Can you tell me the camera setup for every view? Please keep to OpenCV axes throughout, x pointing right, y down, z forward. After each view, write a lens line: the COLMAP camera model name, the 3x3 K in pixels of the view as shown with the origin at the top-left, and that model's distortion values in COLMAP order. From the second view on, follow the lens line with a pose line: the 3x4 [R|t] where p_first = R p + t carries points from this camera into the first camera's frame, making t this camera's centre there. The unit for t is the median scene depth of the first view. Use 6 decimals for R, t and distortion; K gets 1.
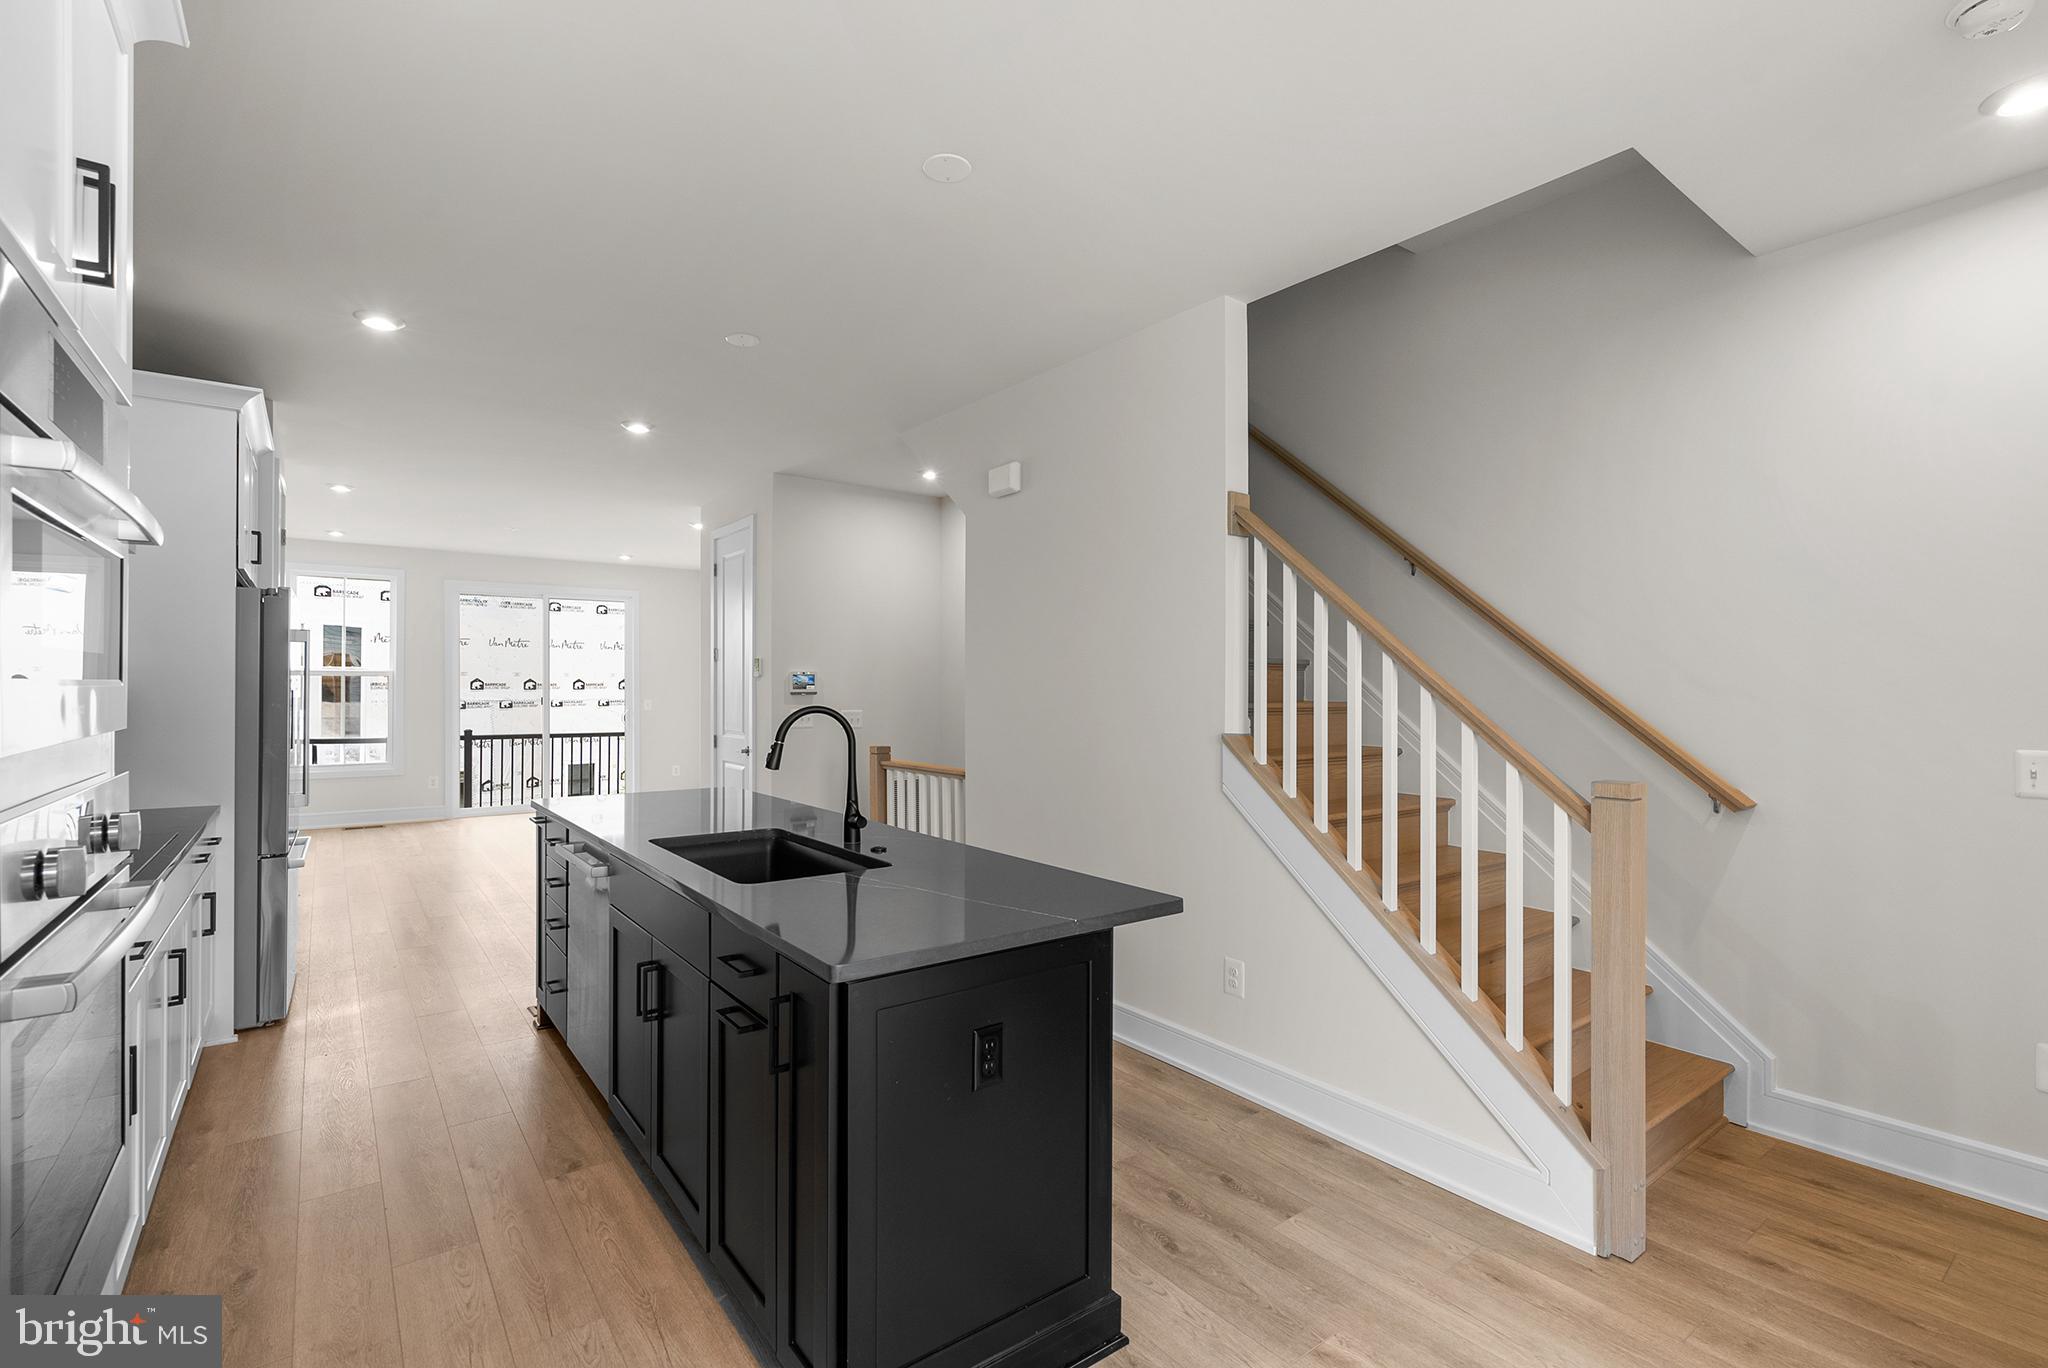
lens RADIAL K [[932.3, 0, 1014.0], [0, 932.3, 681.1], [0, 0, 1]] dist [-0.001935, 0.000330]
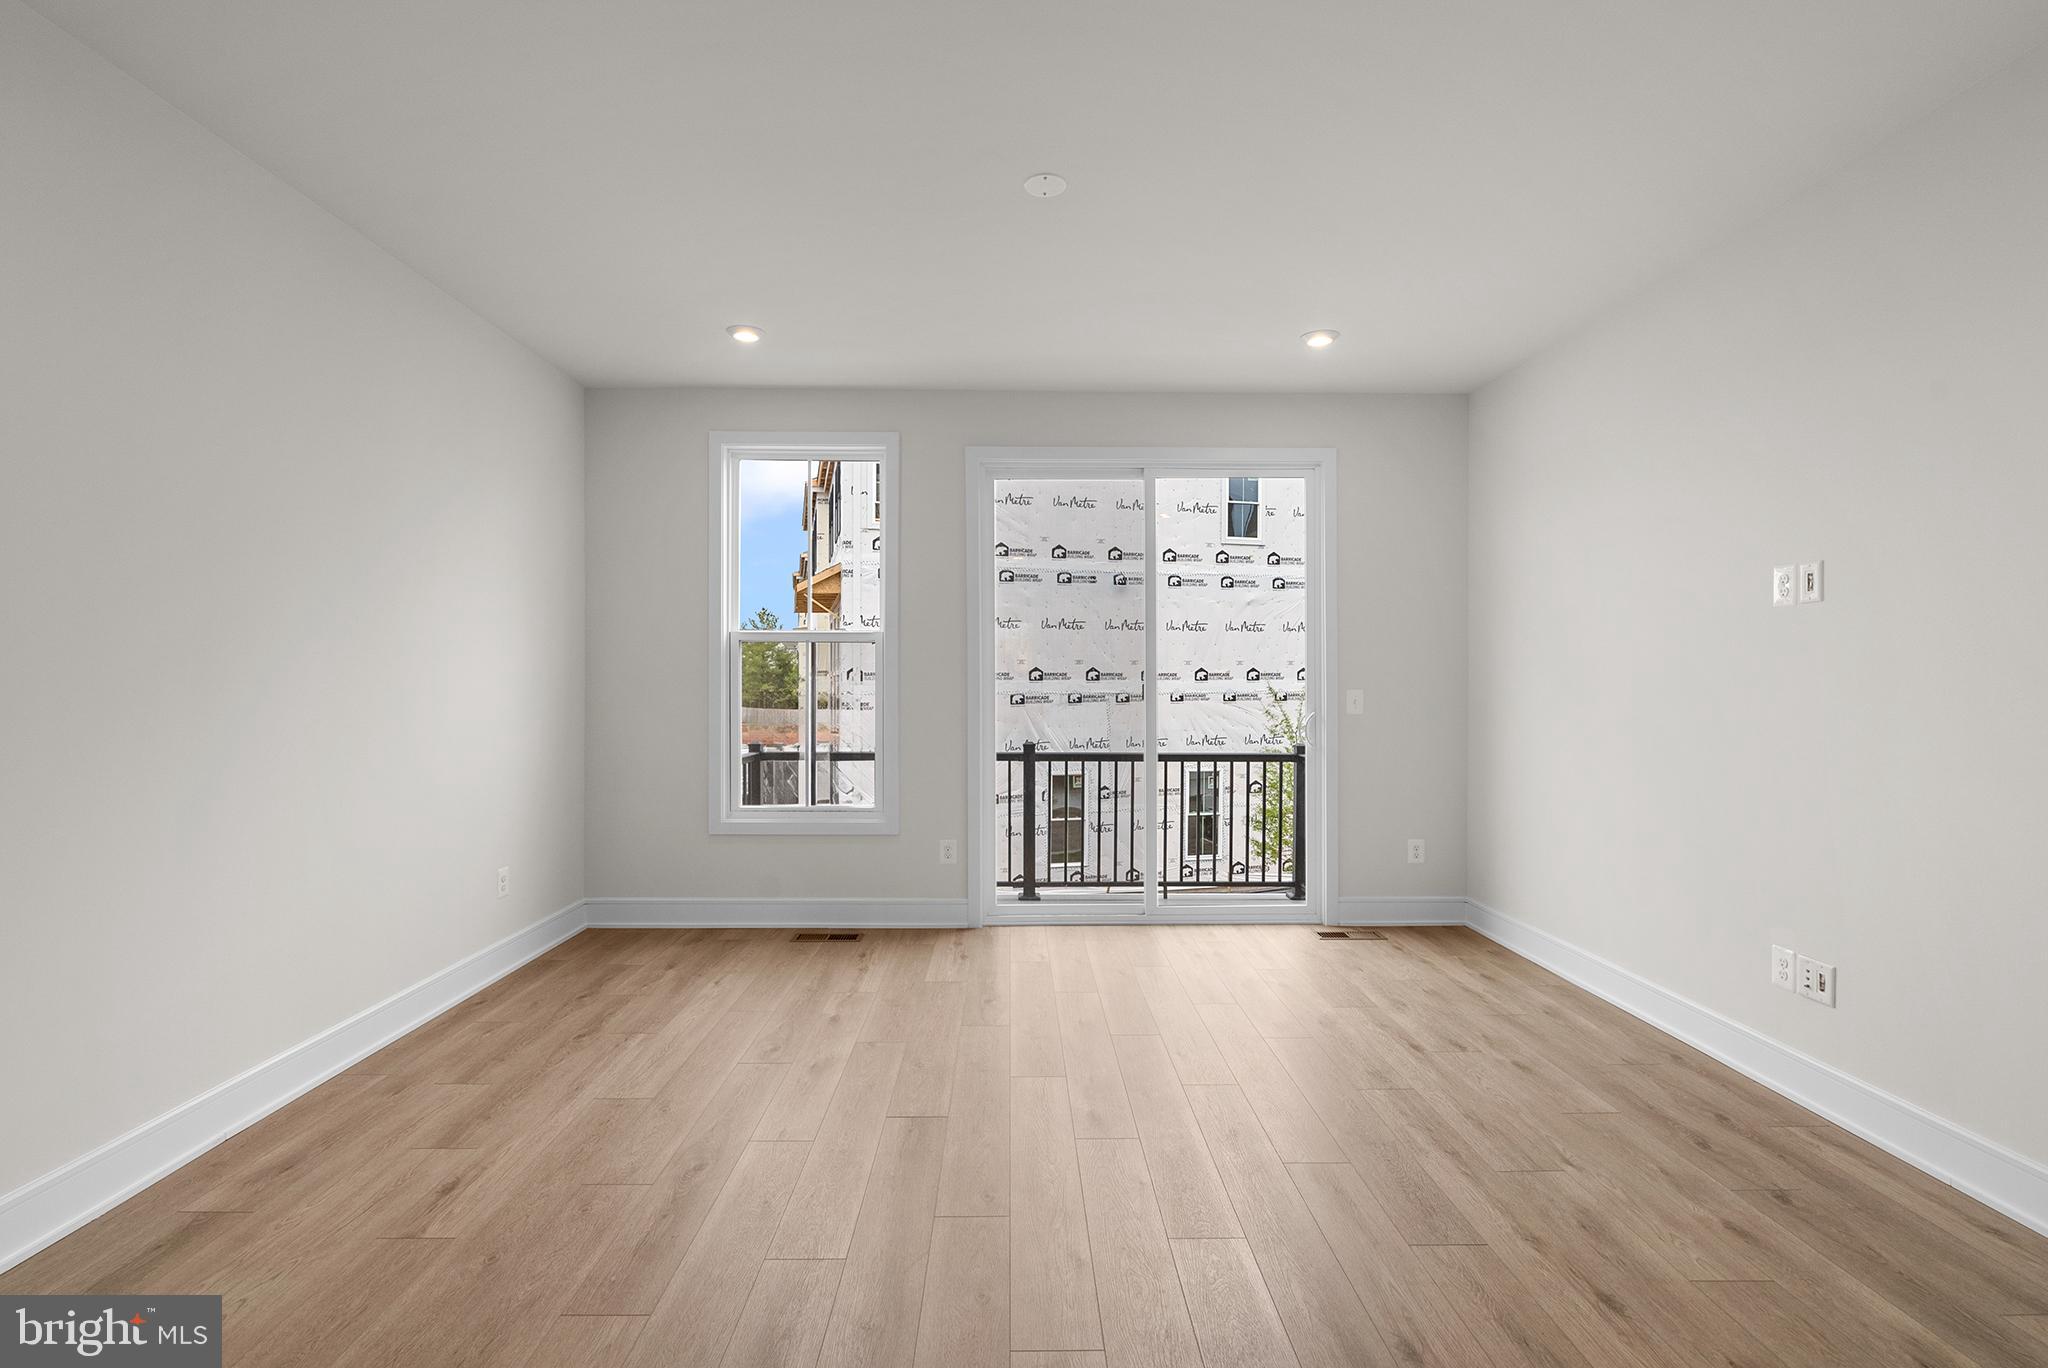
lens RADIAL K [[923.7, 0, 1002.2], [0, 923.7, 648.5], [0, 0, 1]] dist [0.001774, 0.000460]
pose [[0.798939, -0.022839, -0.600979, -0.801925], [0.004622, 0.999482, -0.031839, 0.038767], [0.601395, 0.022660, 0.798631, 1.664482]]
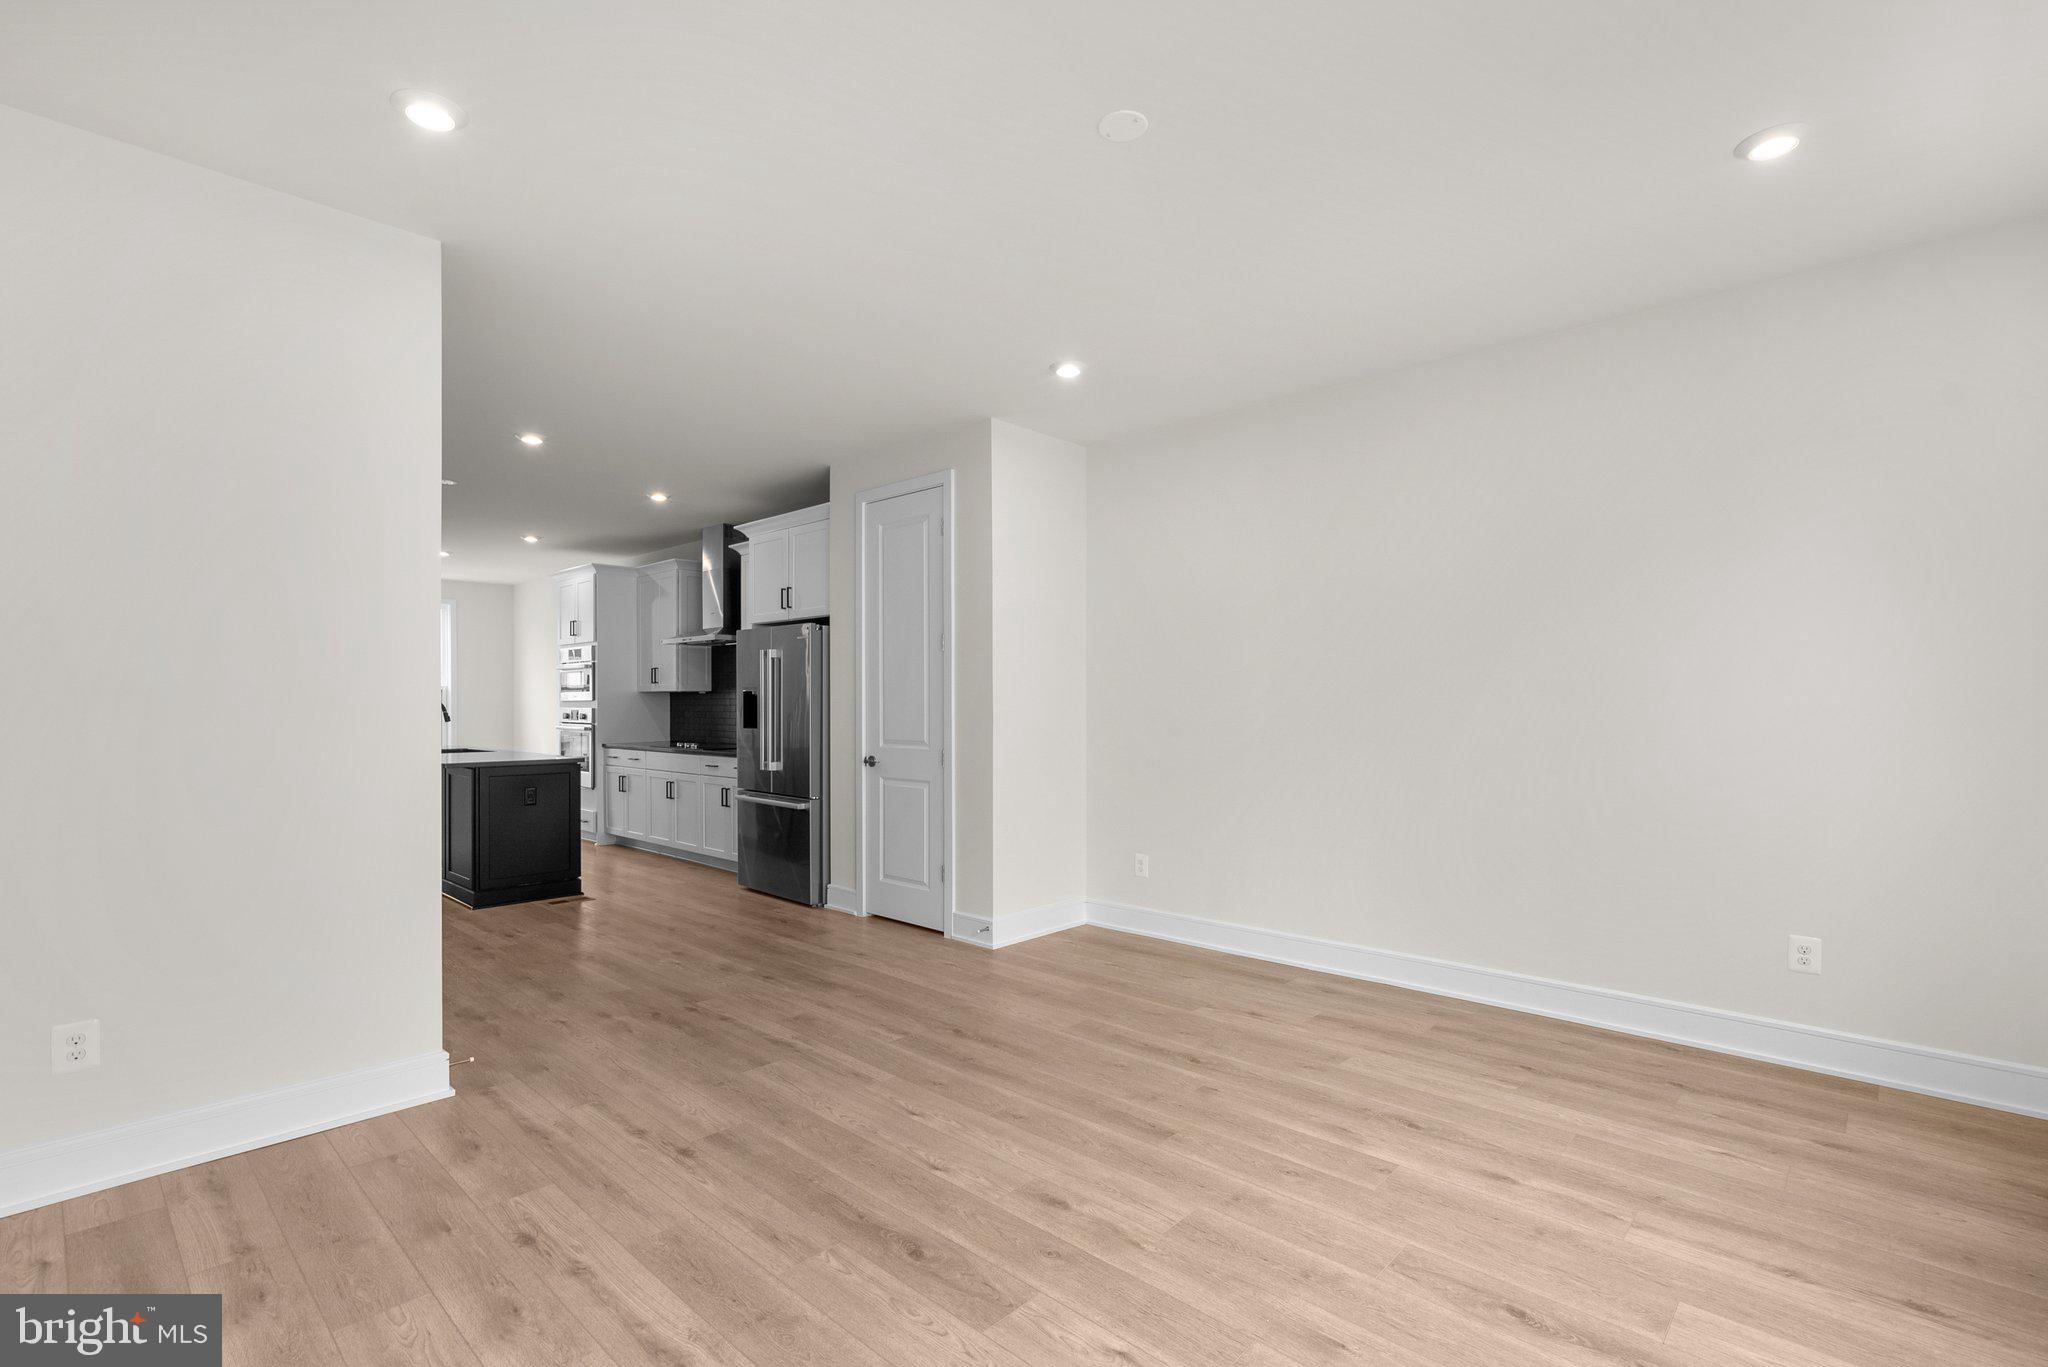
lens RADIAL K [[952.9, 0, 1016.9], [0, 952.9, 644.8], [0, 0, 1]] dist [0.002158, 0.000720]
pose [[-0.986211, -0.011360, -0.165100, -1.072783], [0.000224, 0.997549, -0.069975, 0.052723], [0.165490, -0.069047, -0.983791, 3.065594]]
